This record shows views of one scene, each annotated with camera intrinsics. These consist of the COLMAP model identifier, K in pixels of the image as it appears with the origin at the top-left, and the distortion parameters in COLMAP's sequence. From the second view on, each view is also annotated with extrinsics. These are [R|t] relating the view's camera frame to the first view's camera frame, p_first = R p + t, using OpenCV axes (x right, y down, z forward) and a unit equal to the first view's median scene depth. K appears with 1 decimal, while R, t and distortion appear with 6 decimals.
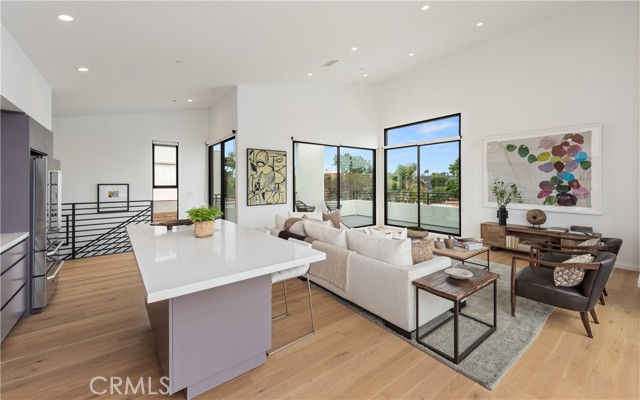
lens RADIAL K [[254.8, 0, 322.6], [0, 254.8, 182.9], [0, 0, 1]] dist [0.000636, -0.000018]
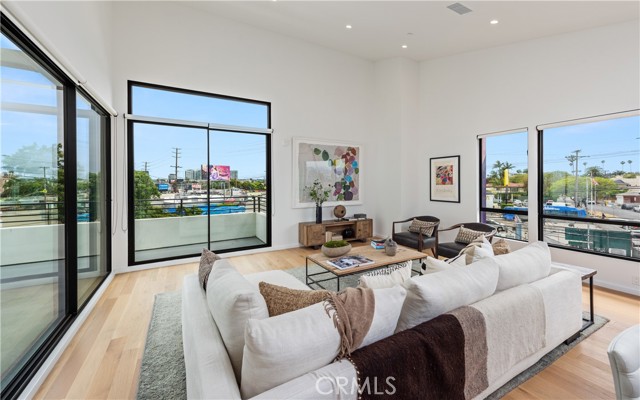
lens RADIAL K [[254.8, 0, 322.6], [0, 254.8, 182.9], [0, 0, 1]] dist [0.000636, -0.000018]
pose [[0.127557, 0.001299, 0.991830, -0.360266], [0.005974, 0.999980, -0.002077, -0.000030], [-0.991813, 0.006190, 0.127546, 0.879904]]
